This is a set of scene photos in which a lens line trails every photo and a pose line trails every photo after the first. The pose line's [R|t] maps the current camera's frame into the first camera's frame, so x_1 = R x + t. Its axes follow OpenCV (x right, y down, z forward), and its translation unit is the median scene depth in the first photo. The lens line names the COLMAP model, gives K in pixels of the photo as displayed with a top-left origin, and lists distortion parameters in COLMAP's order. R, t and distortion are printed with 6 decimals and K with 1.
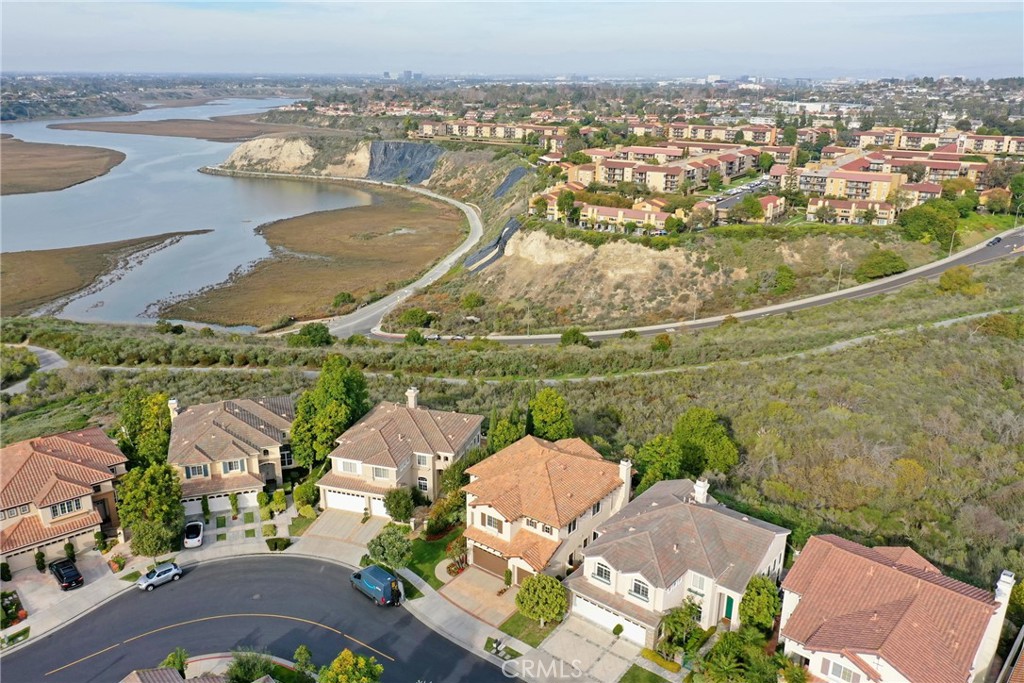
lens RADIAL K [[806.9, 0, 507.8], [0, 806.9, 339.8], [0, 0, 1]] dist [-0.008433, 0.003917]
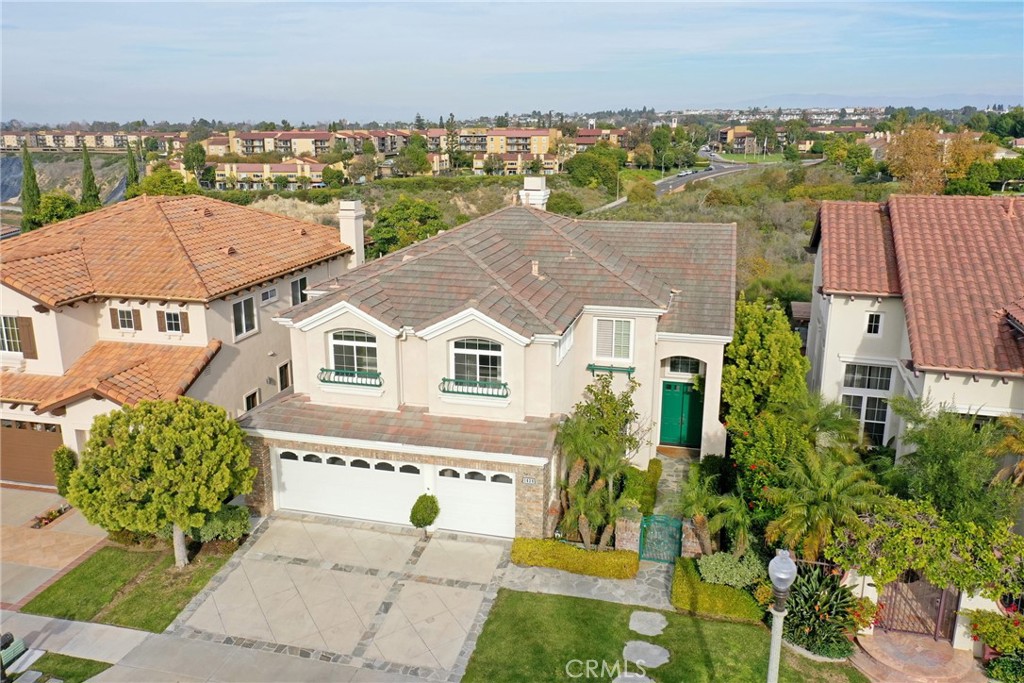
lens RADIAL K [[806.9, 0, 507.8], [0, 806.9, 339.8], [0, 0, 1]] dist [-0.008433, 0.003917]
pose [[0.907172, -0.115794, 0.404513, 0.010482], [0.139411, 0.989801, -0.029313, 0.075567], [-0.396993, 0.082985, 0.914062, 0.168478]]
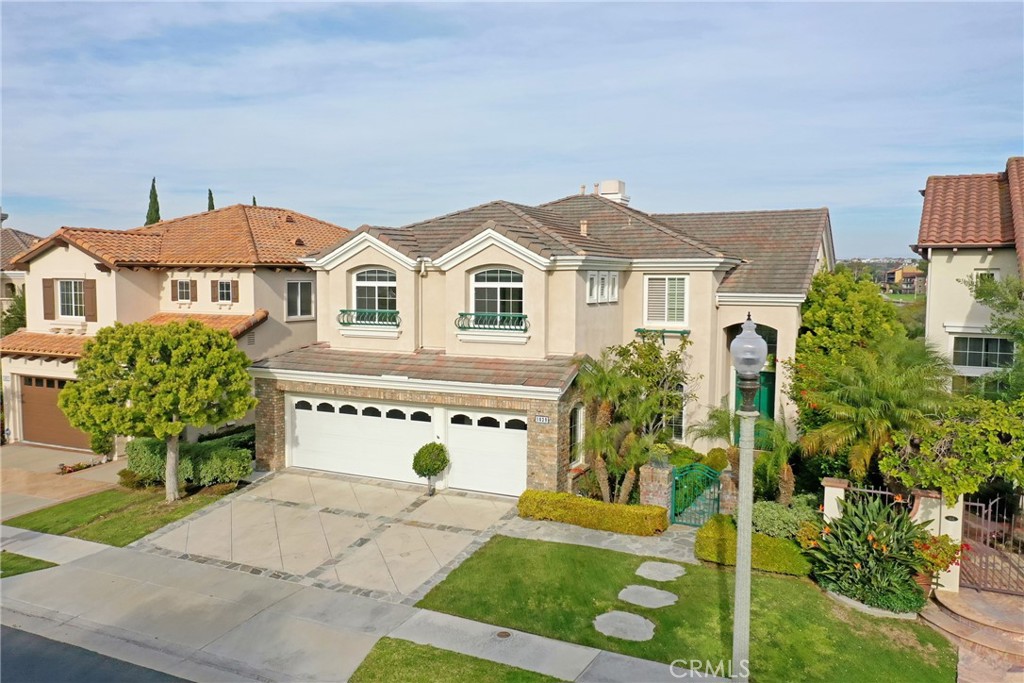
lens RADIAL K [[806.9, 0, 507.8], [0, 806.9, 339.8], [0, 0, 1]] dist [-0.008433, 0.003917]
pose [[0.971535, -0.021820, 0.235888, 0.023735], [0.077158, 0.970599, -0.228001, 0.095769], [-0.223978, 0.239712, 0.944655, 0.175276]]
